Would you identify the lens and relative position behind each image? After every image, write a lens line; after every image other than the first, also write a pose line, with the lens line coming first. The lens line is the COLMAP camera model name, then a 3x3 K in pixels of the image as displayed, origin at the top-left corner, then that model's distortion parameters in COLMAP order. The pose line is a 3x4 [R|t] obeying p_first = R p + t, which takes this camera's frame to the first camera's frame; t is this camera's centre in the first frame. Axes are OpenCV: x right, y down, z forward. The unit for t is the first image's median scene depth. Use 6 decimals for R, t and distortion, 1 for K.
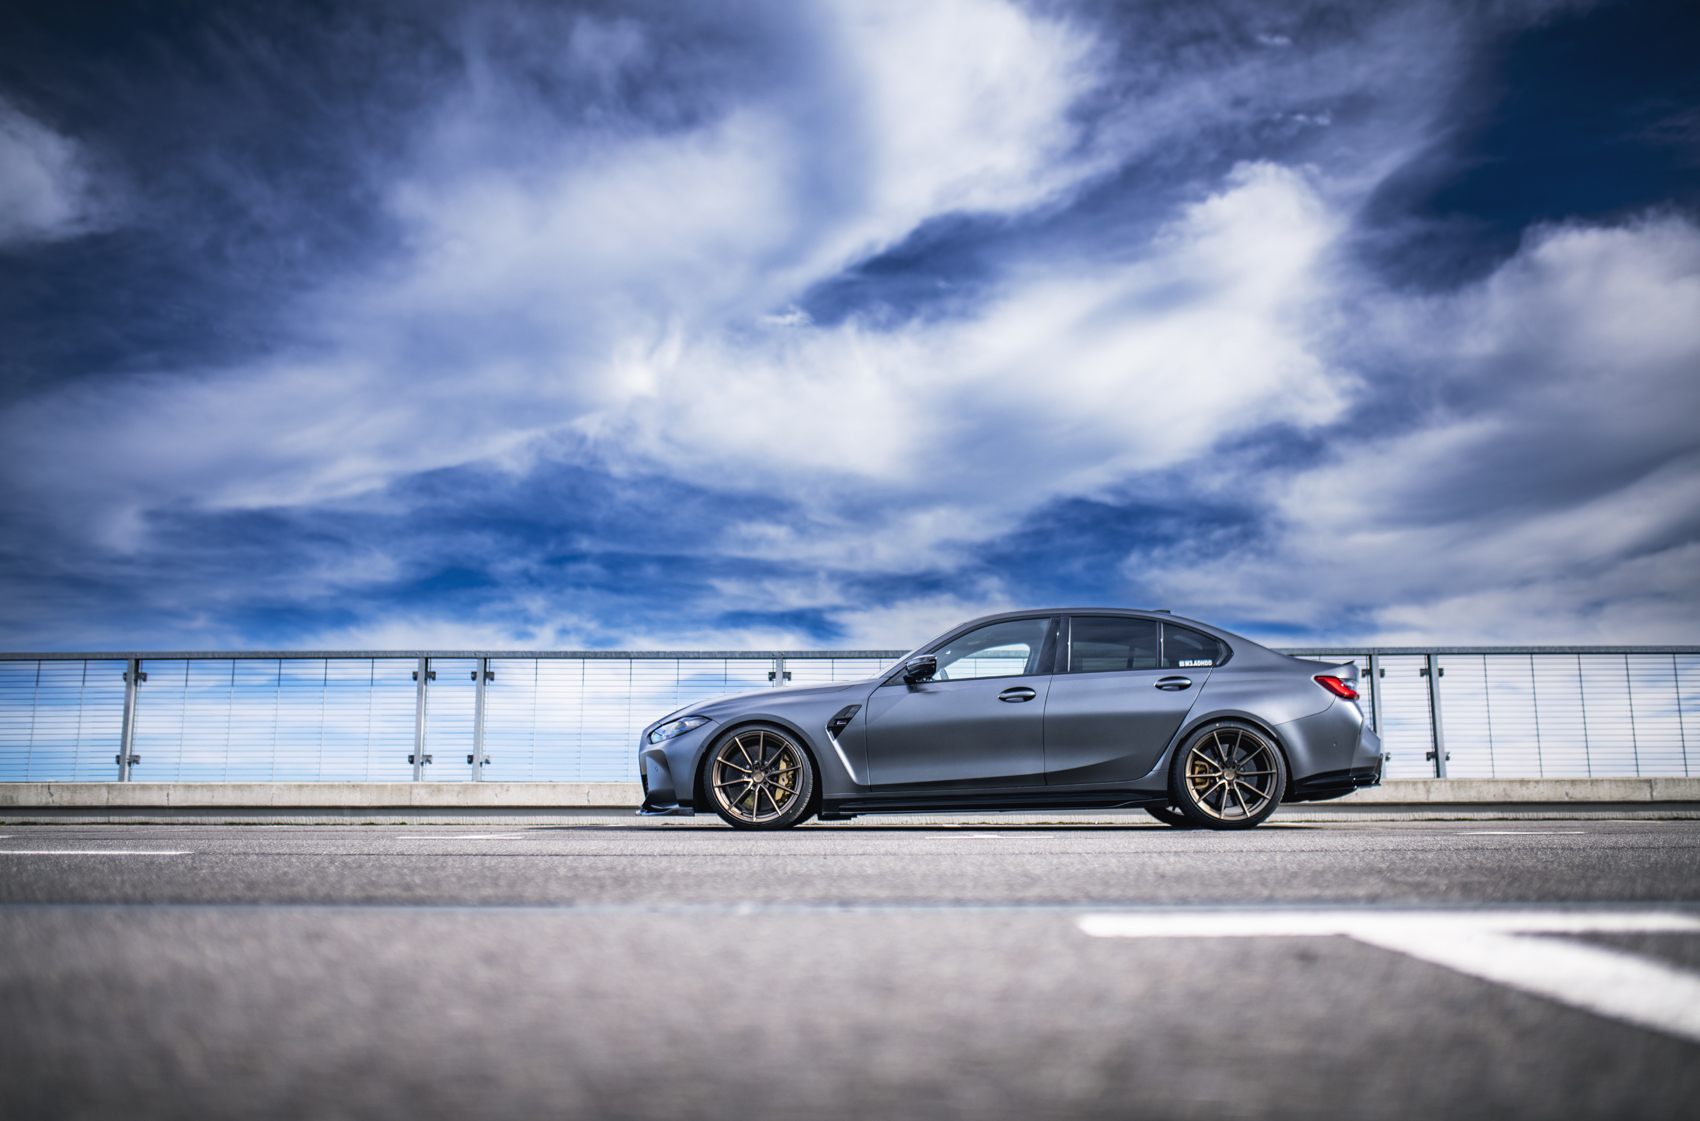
lens RADIAL K [[1786.4, 0, 850.0], [0, 1786.4, 560.5], [0, 0, 1]] dist [-0.019824, -0.007524]
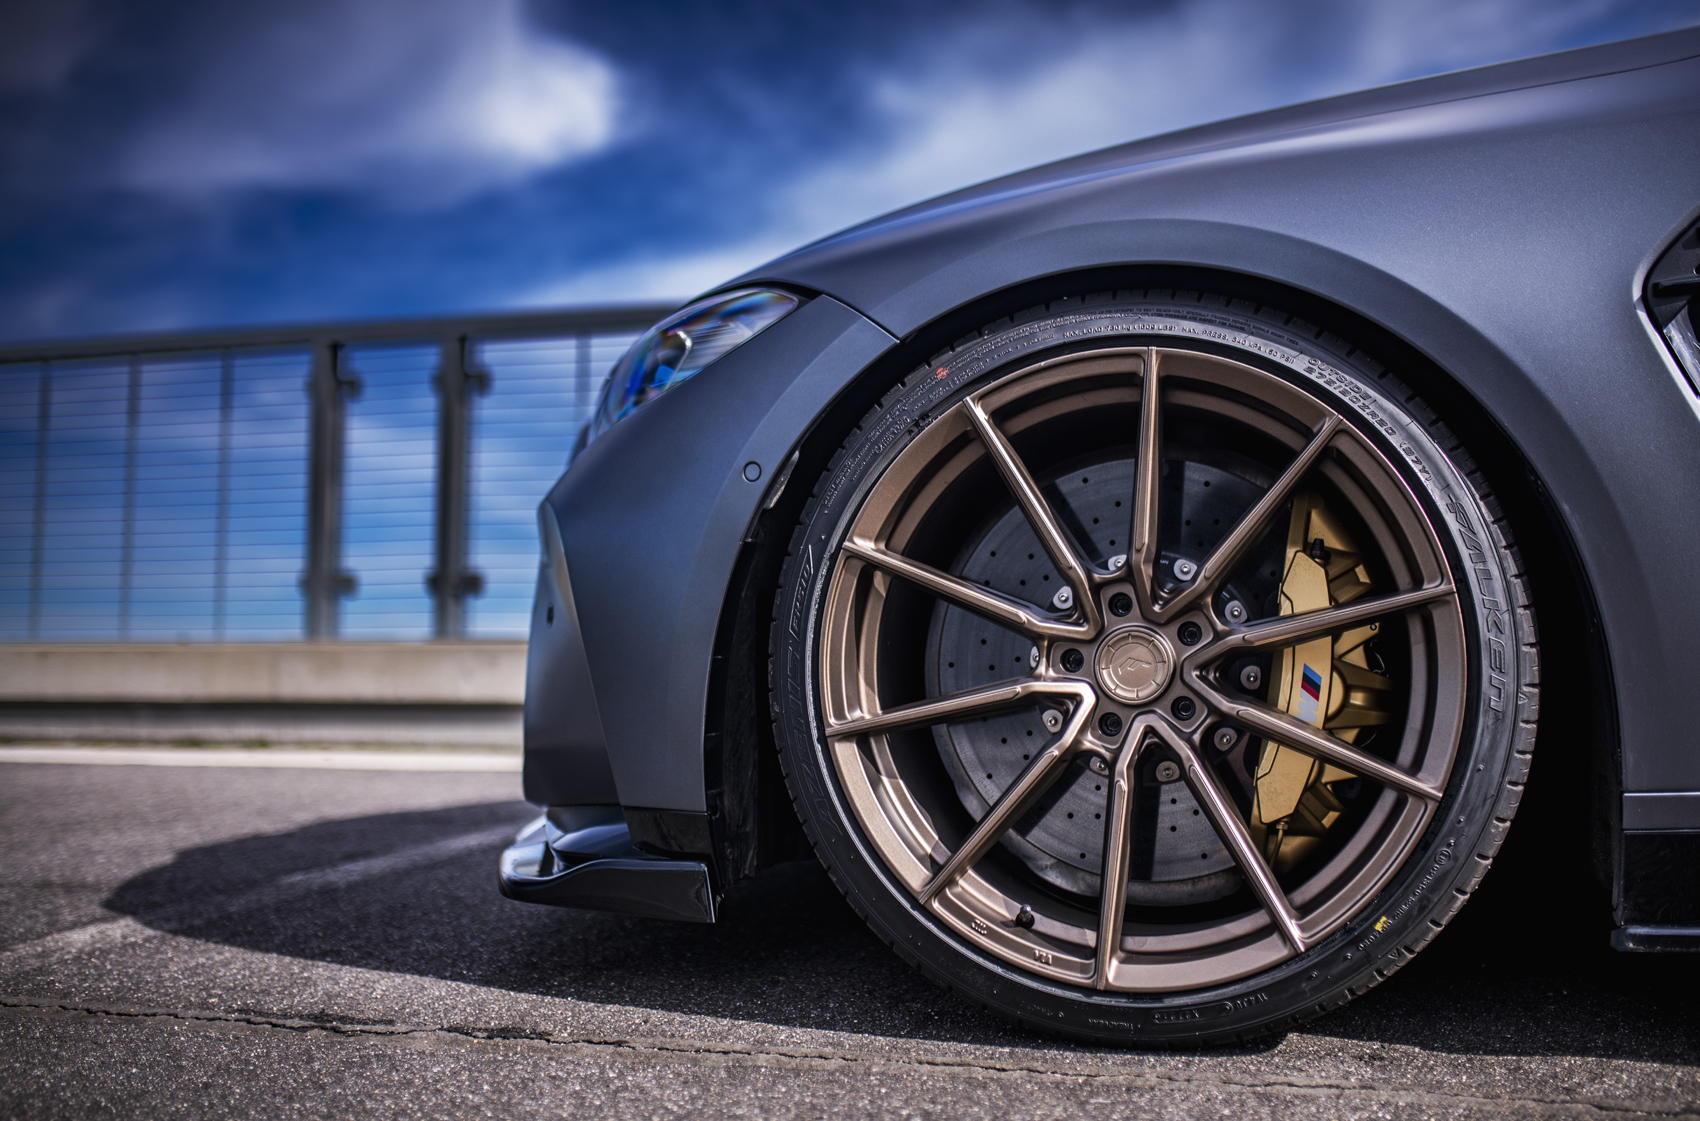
lens RADIAL K [[1786.4, 0, 850.0], [0, 1786.4, 560.5], [0, 0, 1]] dist [-0.019824, -0.007524]
pose [[0.969878, -0.015861, -0.243075, -0.038178], [0.036681, 0.996009, 0.081368, 0.099871], [0.240815, -0.087833, 0.966589, 0.853917]]
